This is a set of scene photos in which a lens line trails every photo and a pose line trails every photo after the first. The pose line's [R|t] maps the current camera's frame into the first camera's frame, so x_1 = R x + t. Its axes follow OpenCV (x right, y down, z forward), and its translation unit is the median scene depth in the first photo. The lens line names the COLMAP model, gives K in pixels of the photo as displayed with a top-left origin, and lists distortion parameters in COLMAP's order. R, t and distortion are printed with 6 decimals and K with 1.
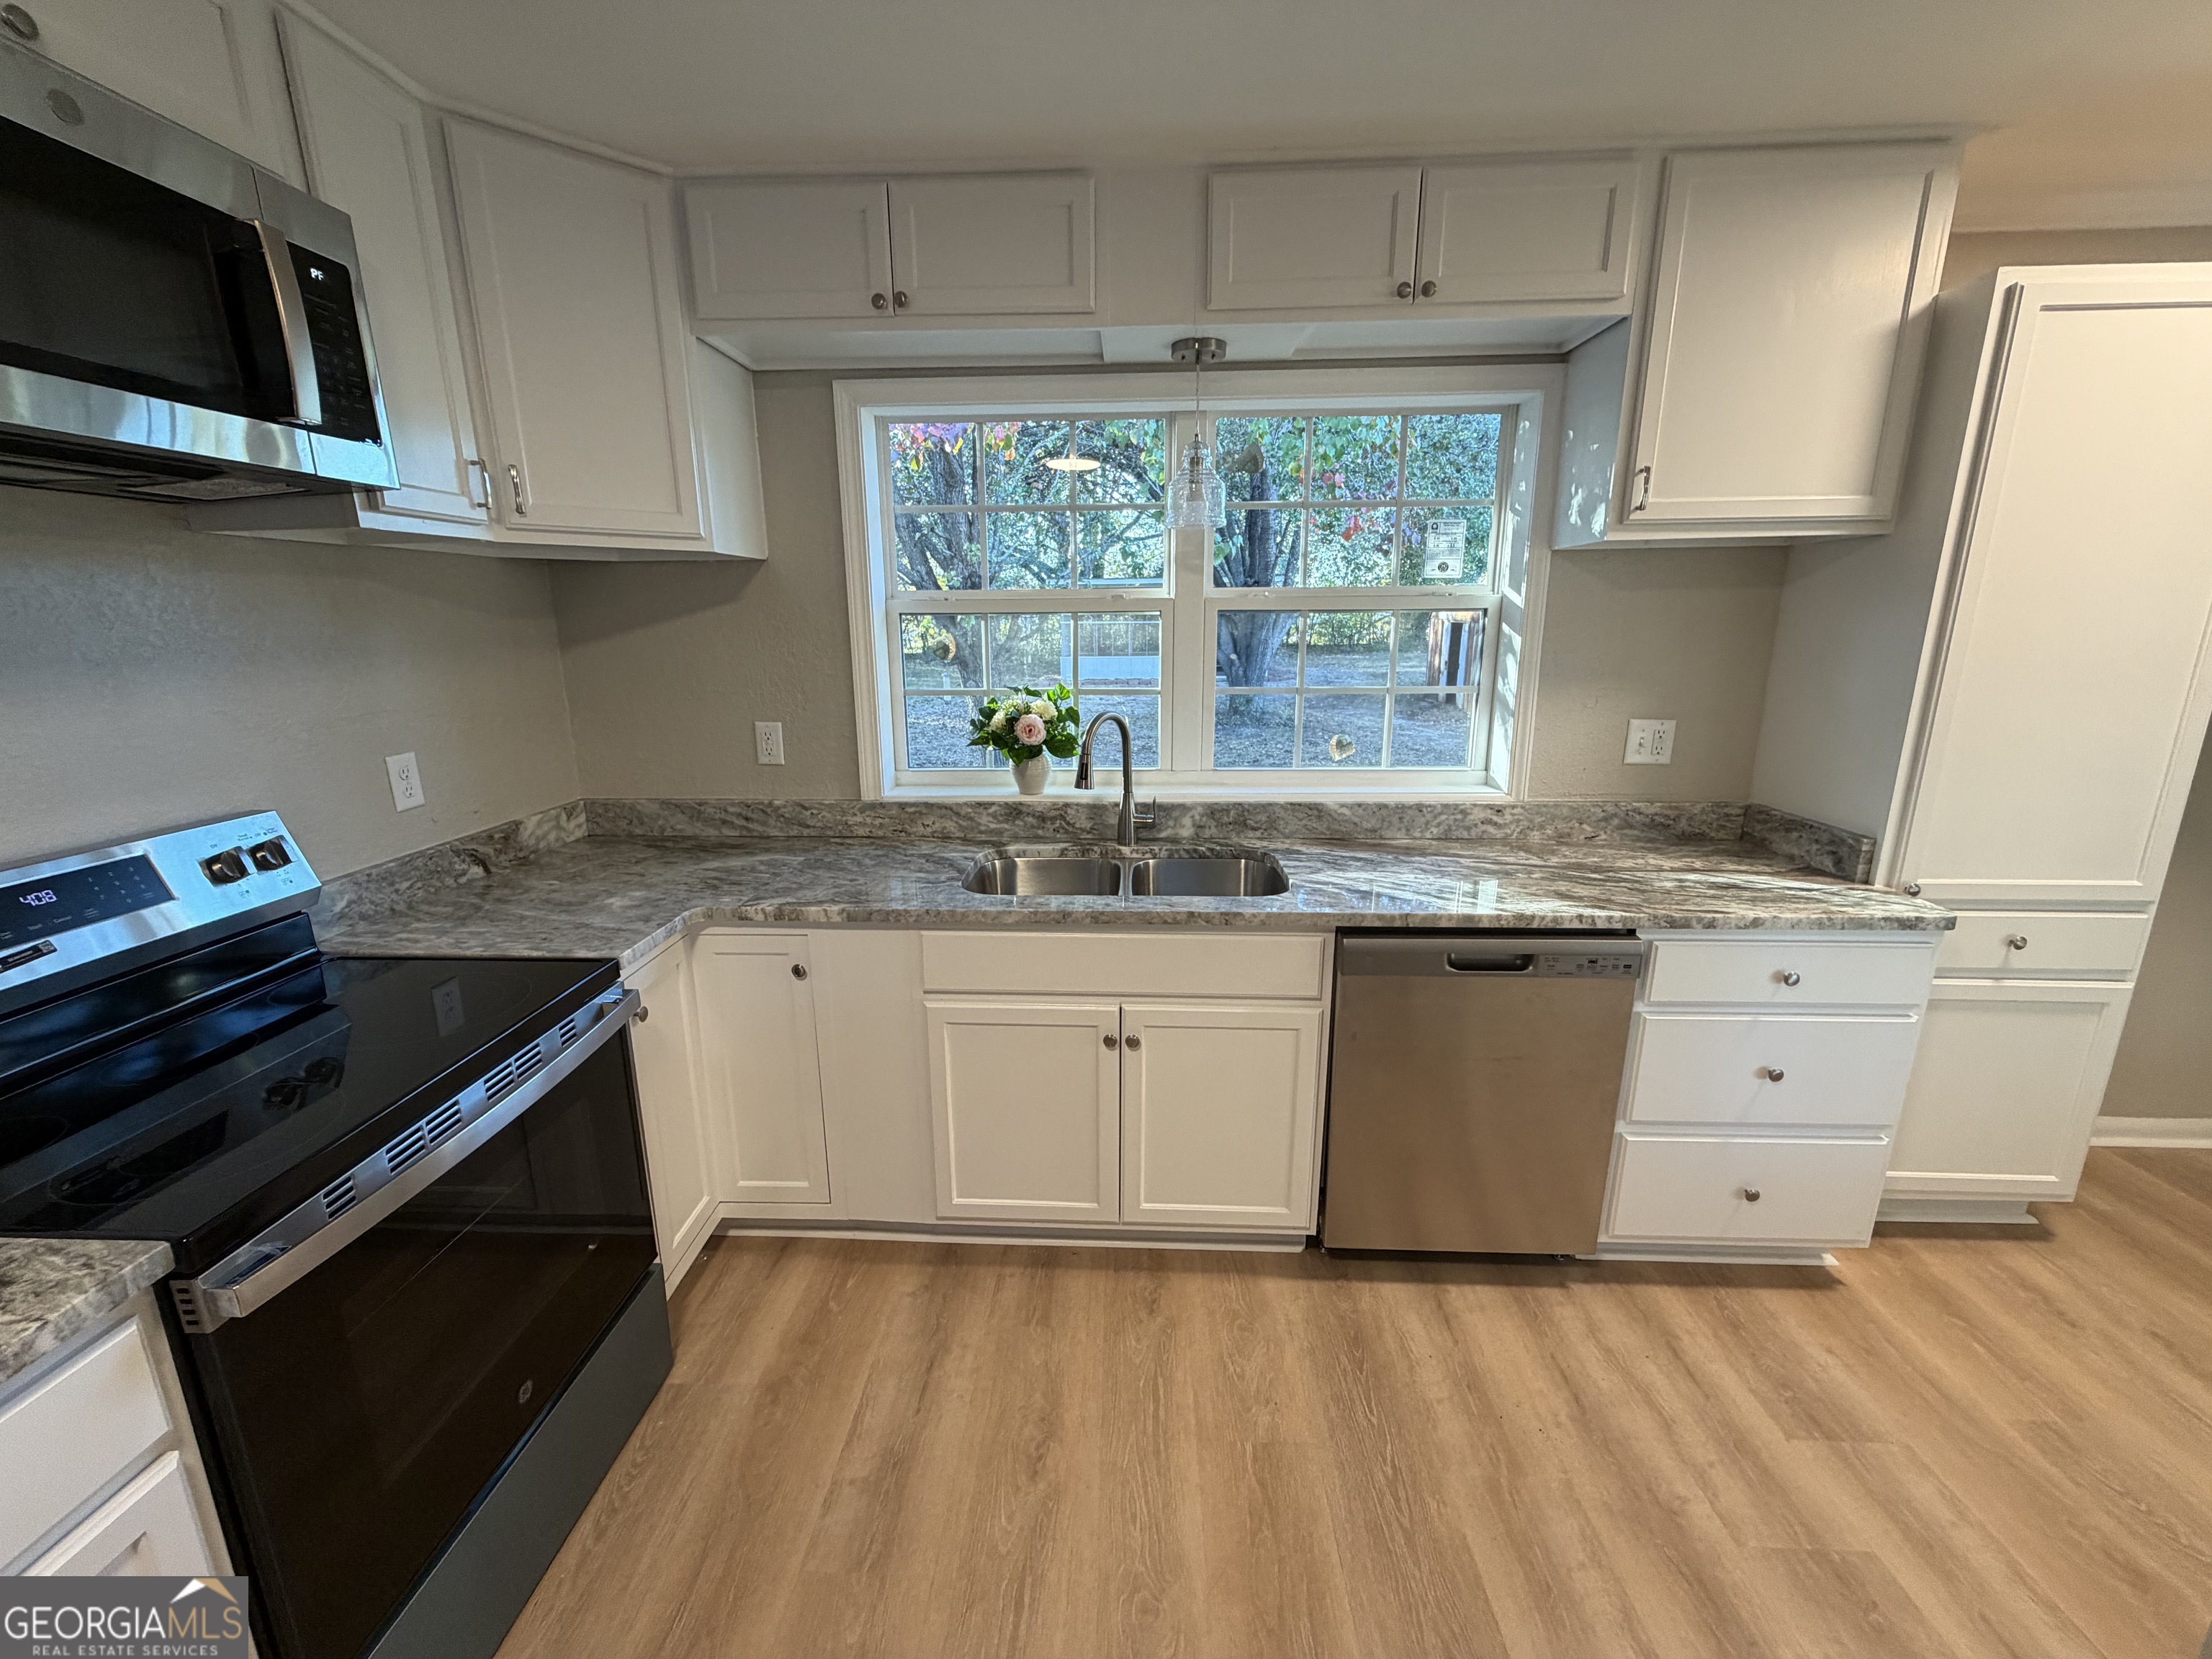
lens RADIAL K [[886.0, 0, 1106.2], [0, 886.0, 827.0], [0, 0, 1]] dist [0.003664, -0.001099]
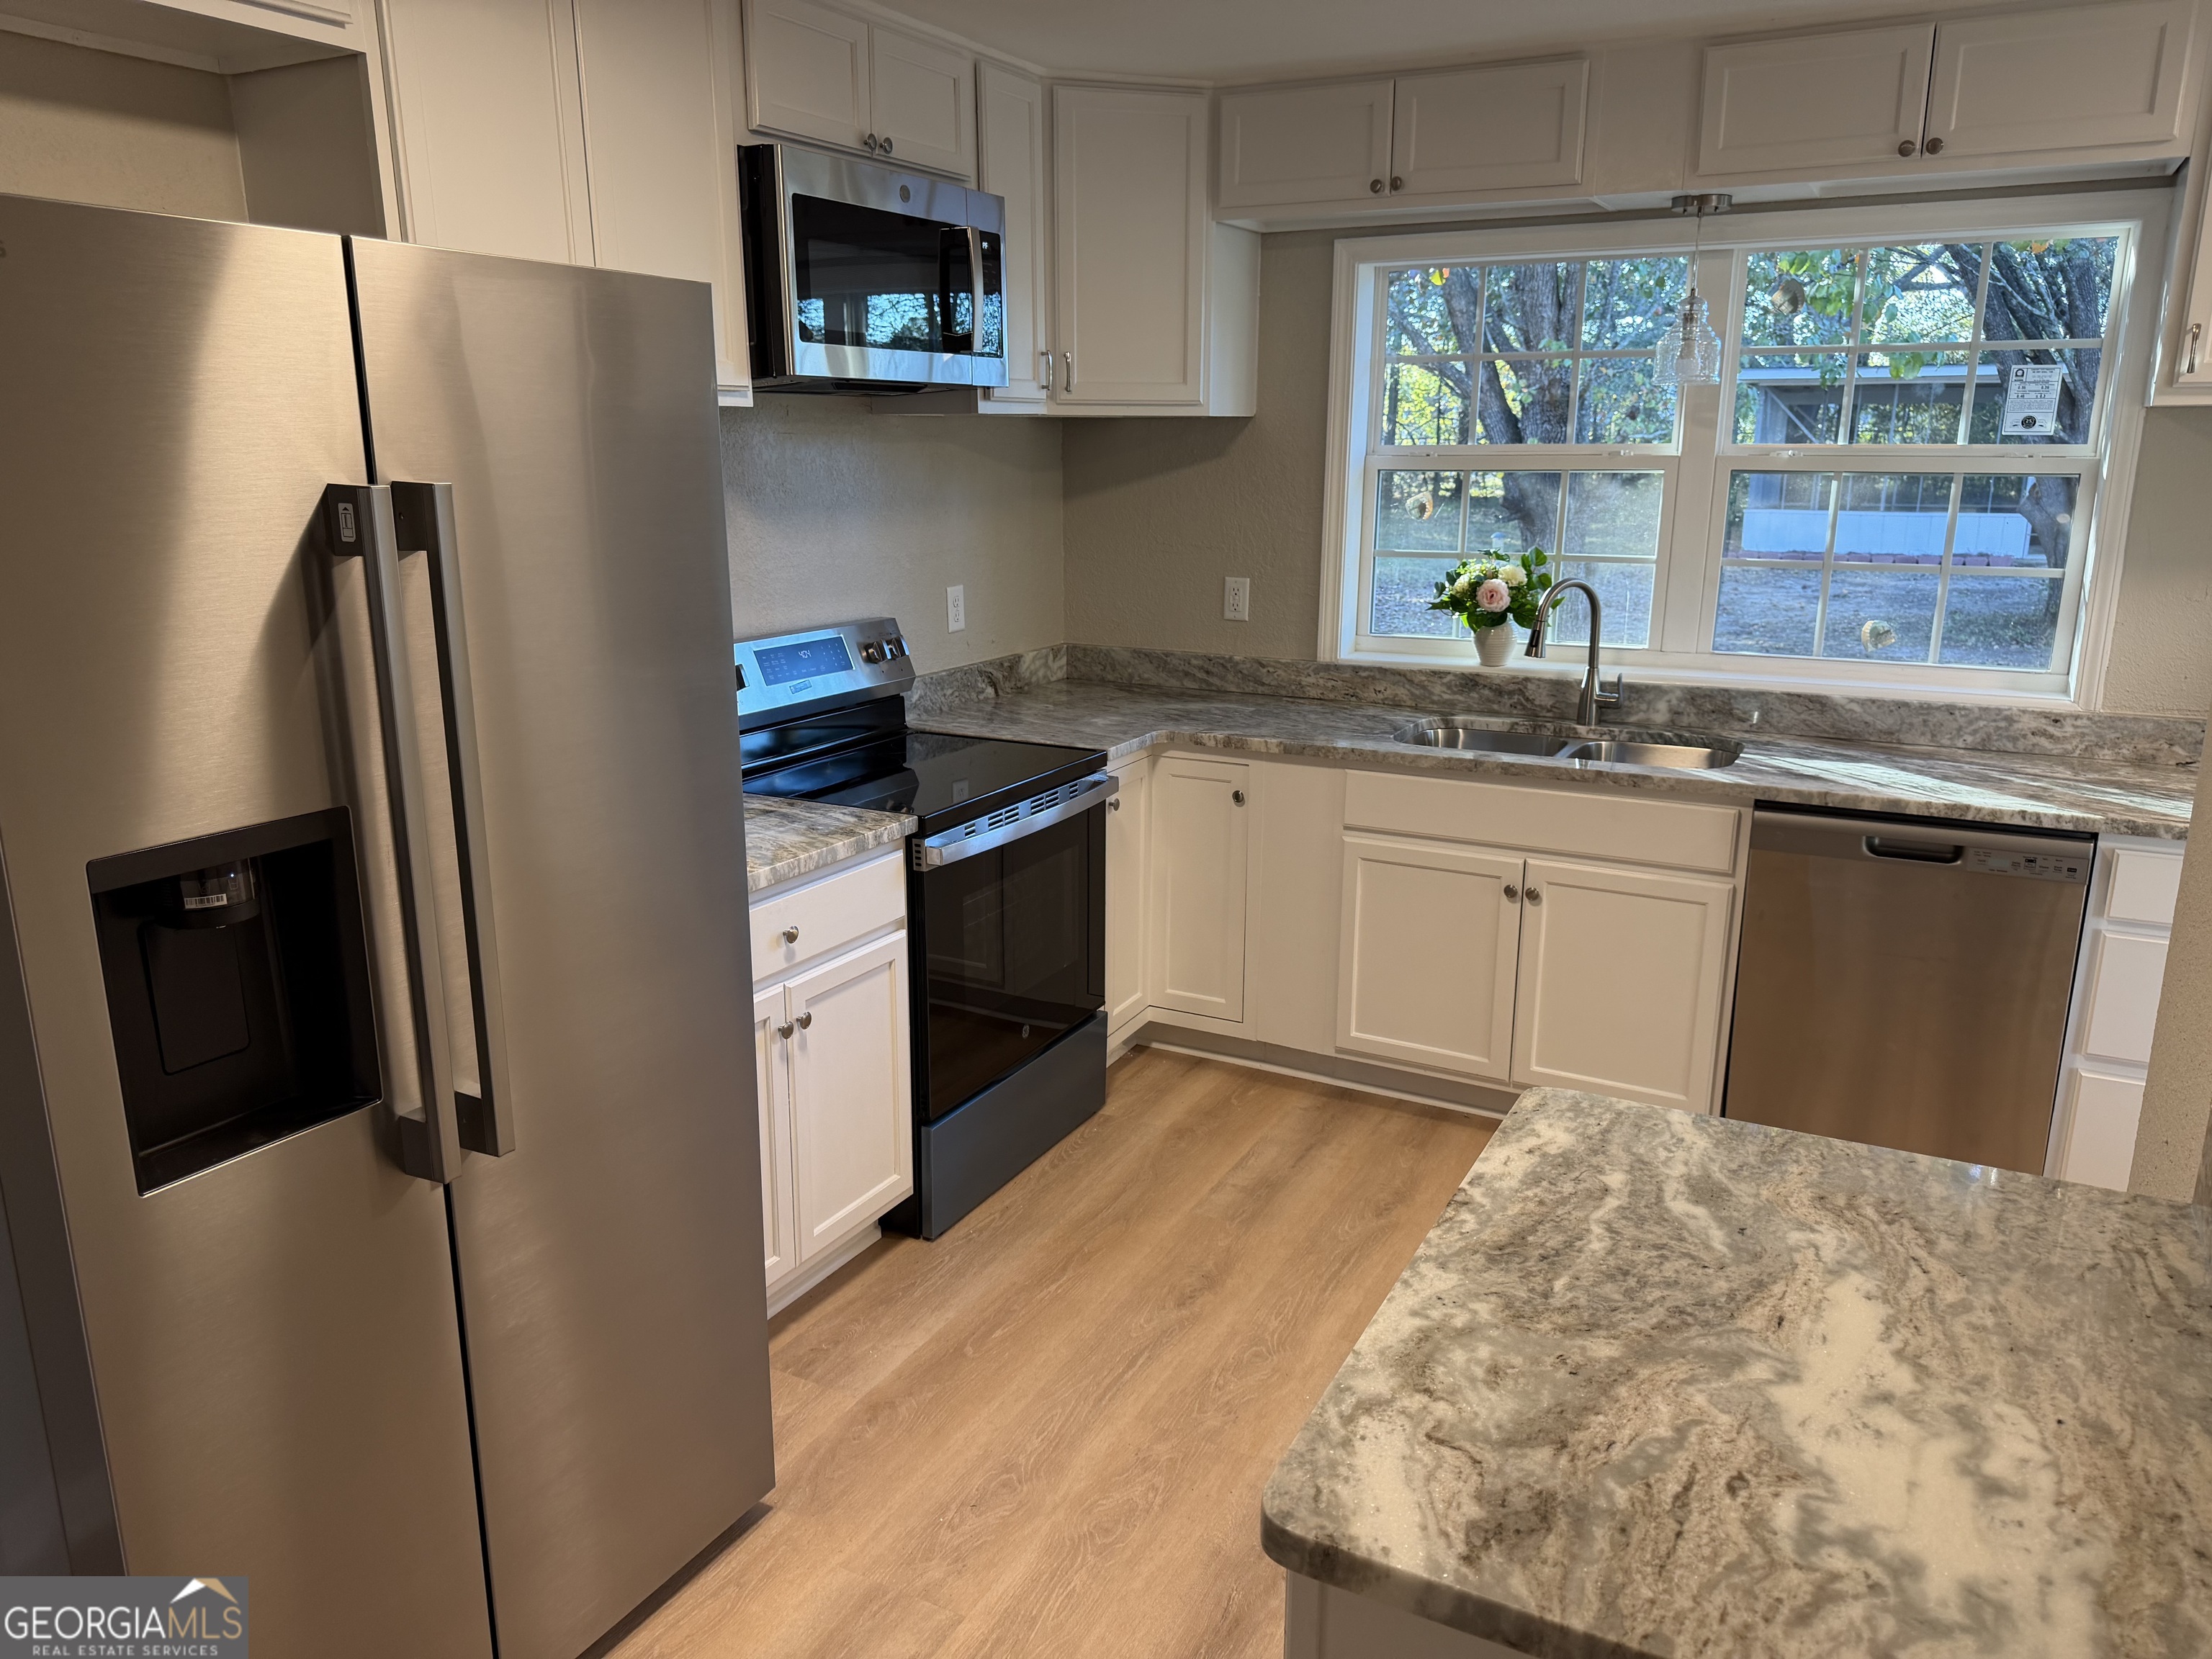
lens RADIAL K [[1554.1, 0, 1097.8], [0, 1554.1, 851.5], [0, 0, 1]] dist [0.048577, -0.060858]
pose [[0.898666, 0.117932, -0.422483, 0.323239], [-0.105884, 0.993020, 0.051966, 0.144128], [0.425662, -0.001966, 0.904880, -0.831467]]
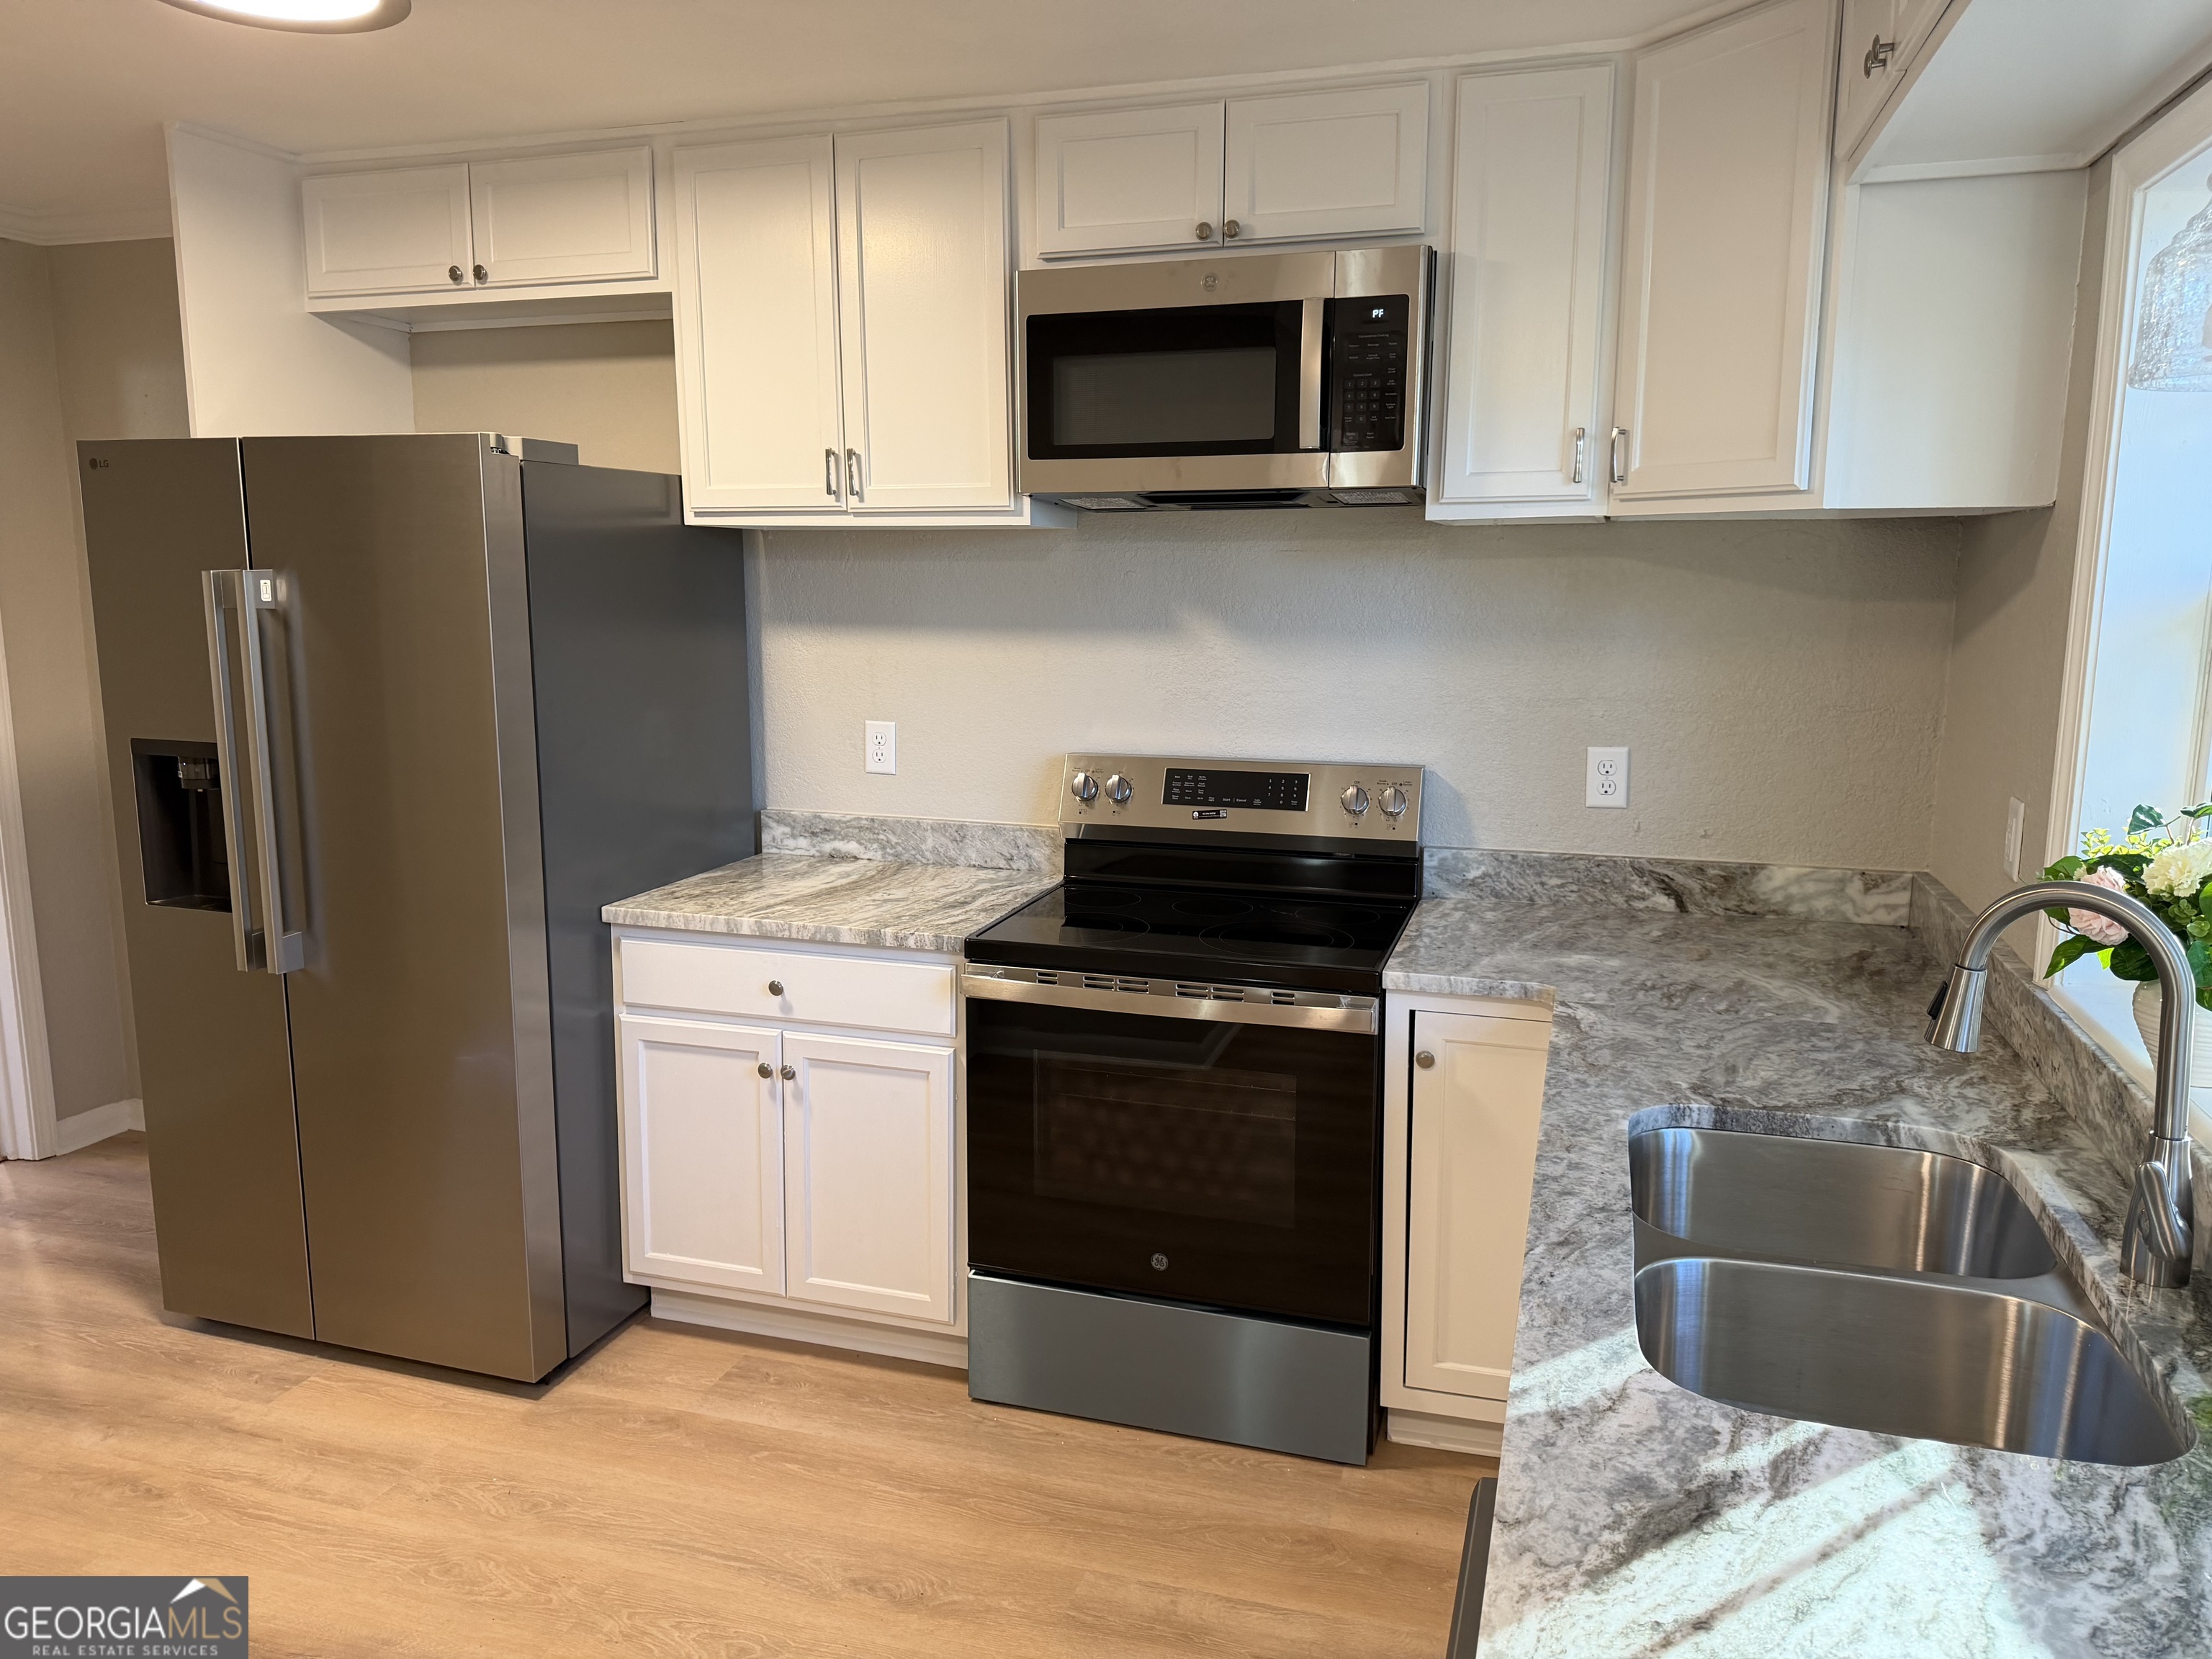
lens RADIAL K [[1554.1, 0, 1094.1], [0, 1554.1, 822.0], [0, 0, 1]] dist [0.048577, -0.060858]
pose [[-0.270331, 0.158786, -0.949583, 0.835538], [-0.221257, 0.949661, 0.221787, -0.235734], [0.936999, 0.270058, -0.221591, 0.843343]]
